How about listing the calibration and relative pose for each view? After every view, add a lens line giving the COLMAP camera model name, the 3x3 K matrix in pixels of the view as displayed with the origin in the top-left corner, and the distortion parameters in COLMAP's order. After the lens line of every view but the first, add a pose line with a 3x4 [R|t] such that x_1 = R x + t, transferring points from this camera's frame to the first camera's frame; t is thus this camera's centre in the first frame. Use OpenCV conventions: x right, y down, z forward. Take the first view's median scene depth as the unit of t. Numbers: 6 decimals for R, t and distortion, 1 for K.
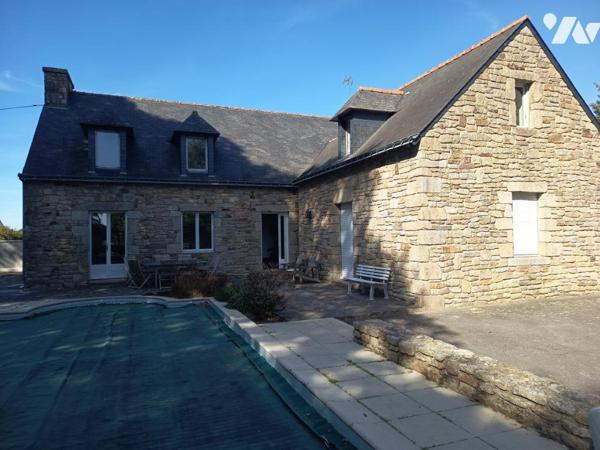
lens RADIAL K [[421.2, 0, 301.8], [0, 421.2, 225.6], [0, 0, 1]] dist [0.035834, -0.001610]
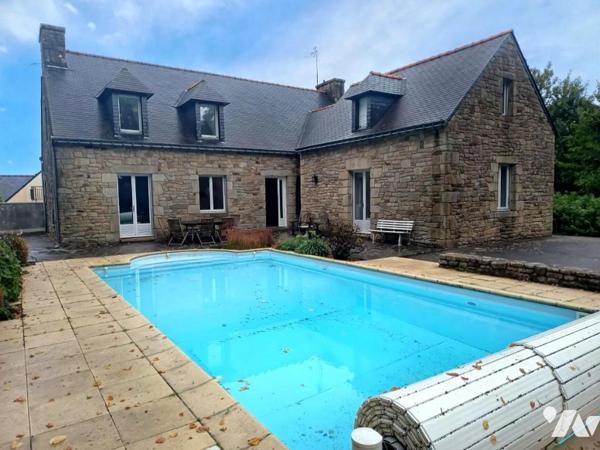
lens RADIAL K [[421.2, 0, 297.9], [0, 421.2, 224.8], [0, 0, 1]] dist [0.035834, -0.001610]
pose [[0.974405, -0.016659, 0.224182, -0.294739], [-0.002051, 0.996550, 0.082970, 0.003413], [-0.224791, -0.081306, 0.971009, -0.128014]]
